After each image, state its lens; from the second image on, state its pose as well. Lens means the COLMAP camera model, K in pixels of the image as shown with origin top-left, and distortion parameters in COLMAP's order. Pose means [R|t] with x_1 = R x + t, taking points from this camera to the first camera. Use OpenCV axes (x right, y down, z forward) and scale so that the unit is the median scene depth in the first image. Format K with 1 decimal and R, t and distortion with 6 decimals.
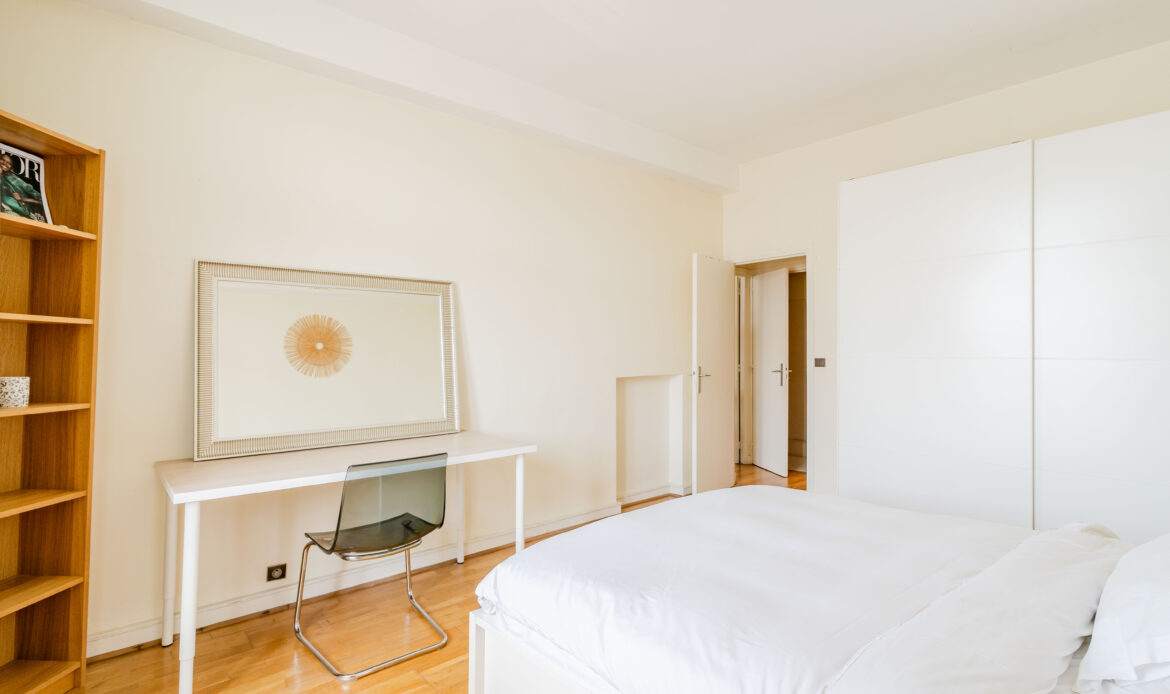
lens RADIAL K [[556.8, 0, 585.3], [0, 556.8, 348.3], [0, 0, 1]] dist [-0.028869, -0.000075]
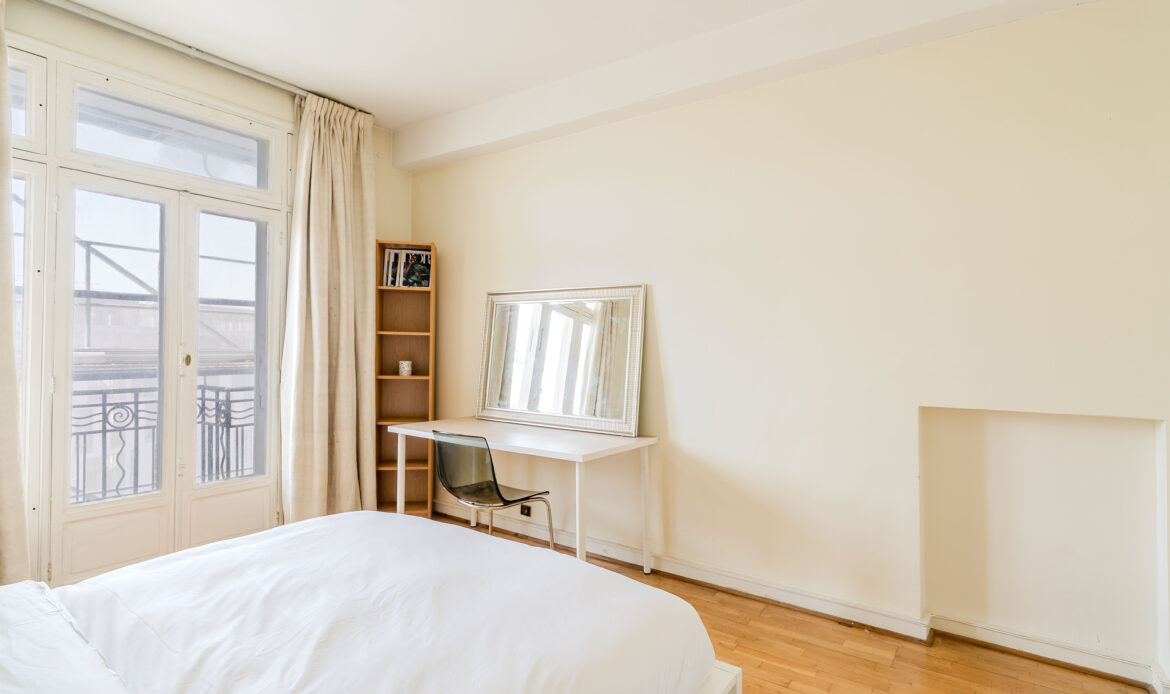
lens RADIAL K [[604.0, 0, 591.4], [0, 604.0, 349.1], [0, 0, 1]] dist [0.004823, 0.000314]
pose [[0.208253, 0.008490, -0.978038, 1.307708], [-0.010023, 0.999928, 0.006546, -0.016731], [0.978024, 0.008440, 0.208323, 1.134338]]
